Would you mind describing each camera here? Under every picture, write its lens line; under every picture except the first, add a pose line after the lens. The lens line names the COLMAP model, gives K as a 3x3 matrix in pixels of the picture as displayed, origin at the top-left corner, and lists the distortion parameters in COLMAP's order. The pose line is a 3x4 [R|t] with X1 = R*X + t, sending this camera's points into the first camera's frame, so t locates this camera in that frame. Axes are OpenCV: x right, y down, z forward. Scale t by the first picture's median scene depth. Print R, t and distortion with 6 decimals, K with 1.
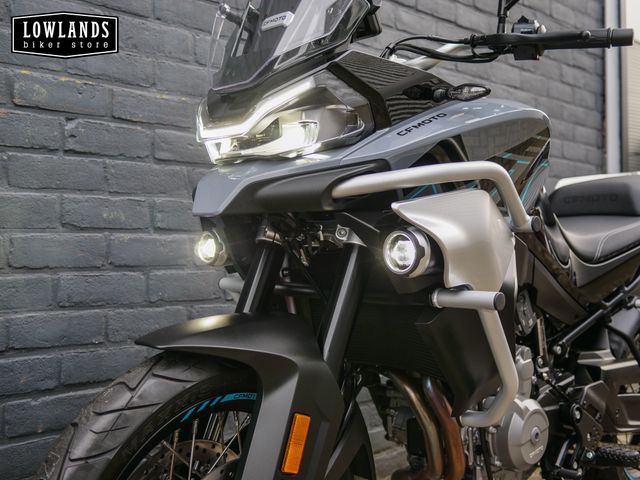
lens RADIAL K [[735.1, 0, 320.6], [0, 735.1, 238.6], [0, 0, 1]] dist [-0.001481, 0.000000]
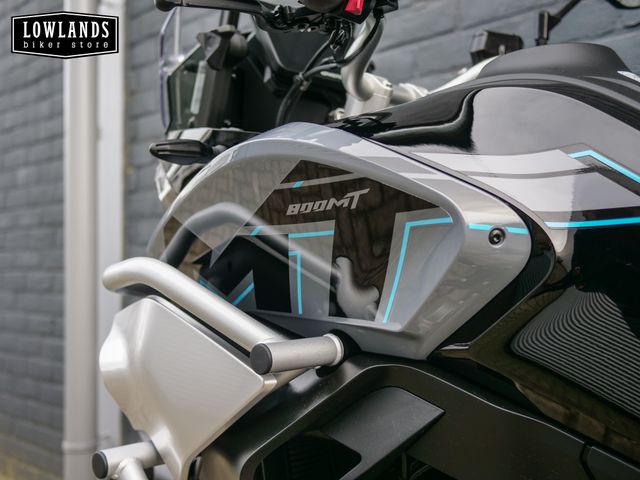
lens RADIAL K [[735.1, 0, 320.2], [0, 735.1, 242.8], [0, 0, 1]] dist [-0.001481, 0.000000]
pose [[0.017625, -0.031453, -0.999350, 0.641699], [0.014999, 0.999401, -0.031190, -0.066613], [0.999732, -0.014440, 0.018086, 0.814435]]
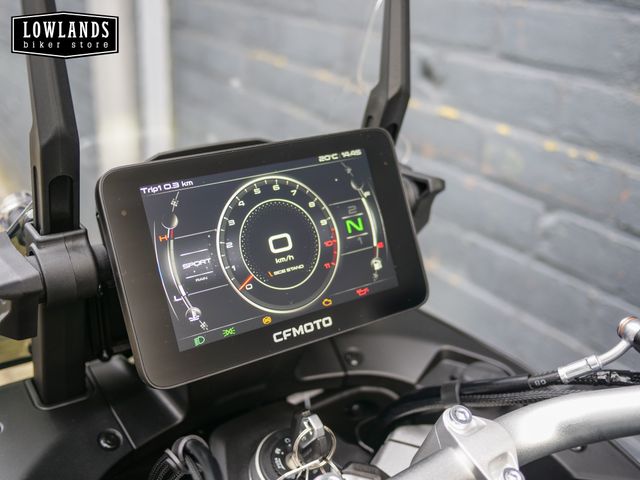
lens RADIAL K [[735.1, 0, 321.7], [0, 735.1, 241.7], [0, 0, 1]] dist [-0.001481, 0.000000]
pose [[-0.180215, 0.387229, -0.904200, 0.250621], [-0.027511, 0.916906, 0.398153, -0.364724], [0.983243, 0.096628, -0.154587, 0.880143]]
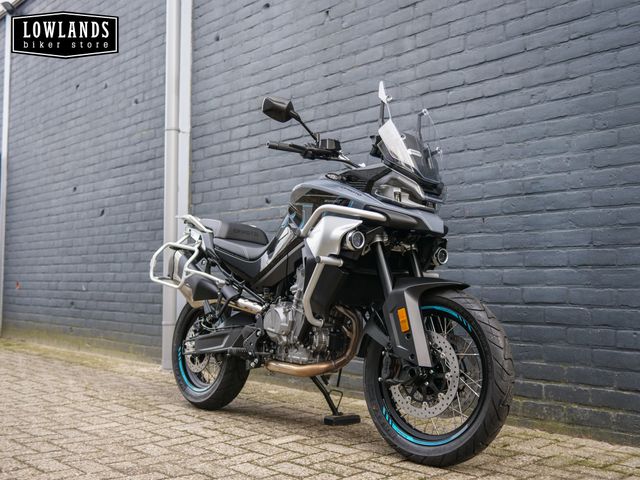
lens RADIAL K [[735.1, 0, 320.9], [0, 735.1, 240.3], [0, 0, 1]] dist [-0.001481, 0.000000]
pose [[-0.045181, -0.056169, -0.997398, 2.485485], [0.001477, 0.998413, -0.056293, 0.085043], [0.998978, -0.004017, -0.045027, 1.204260]]
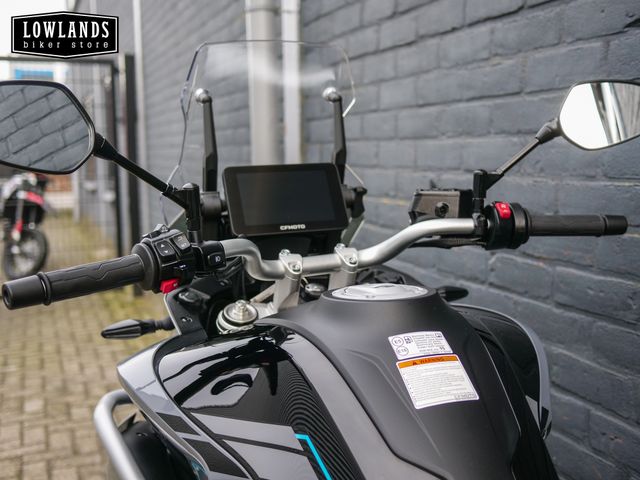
lens RADIAL K [[735.1, 0, 318.8], [0, 735.1, 243.9], [0, 0, 1]] dist [-0.001481, 0.000000]
pose [[-0.397611, 0.125981, -0.908864, 0.671599], [0.022957, 0.991585, 0.127403, -0.302749], [0.917267, 0.029792, -0.397157, 1.147248]]
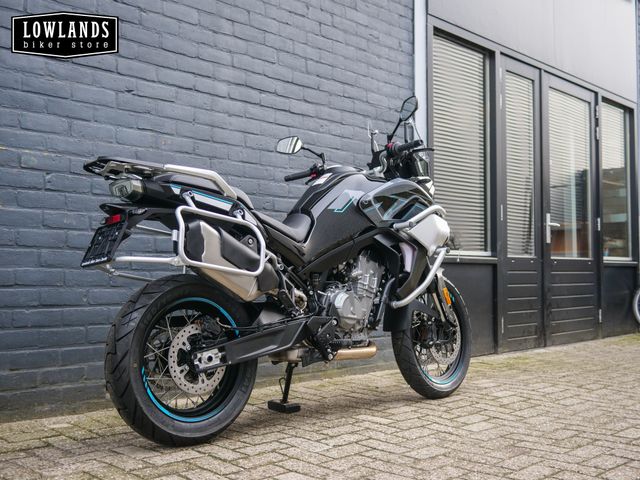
lens RADIAL K [[735.1, 0, 319.9], [0, 735.1, 238.3], [0, 0, 1]] dist [-0.001481, 0.000000]
pose [[0.999806, 0.011576, 0.015922, 0.364282], [-0.010936, 0.999153, -0.039681, 0.084673], [-0.016367, 0.039499, 0.999086, -0.994193]]
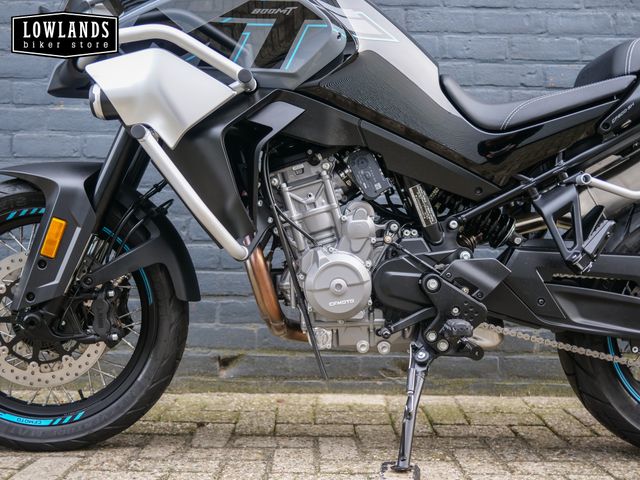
lens RADIAL K [[735.1, 0, 318.7], [0, 735.1, 240.1], [0, 0, 1]] dist [-0.001481, 0.000000]
pose [[0.720718, 0.015970, -0.693044, 0.922604], [-0.009793, 0.999869, 0.012856, 0.173338], [0.693159, -0.002478, 0.720780, 0.202196]]
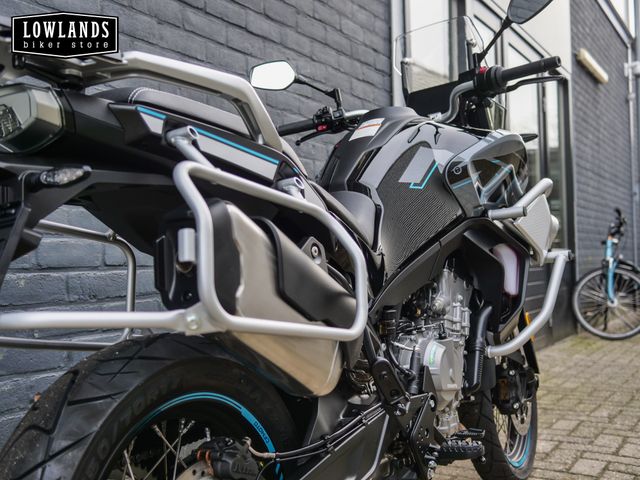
lens RADIAL K [[735.1, 0, 316.3], [0, 735.1, 242.3], [0, 0, 1]] dist [-0.001481, 0.000000]
pose [[0.970116, -0.005695, 0.242574, 0.049575], [0.011138, 0.999716, -0.021072, 0.031250], [-0.242385, 0.023144, 0.969904, 0.016642]]
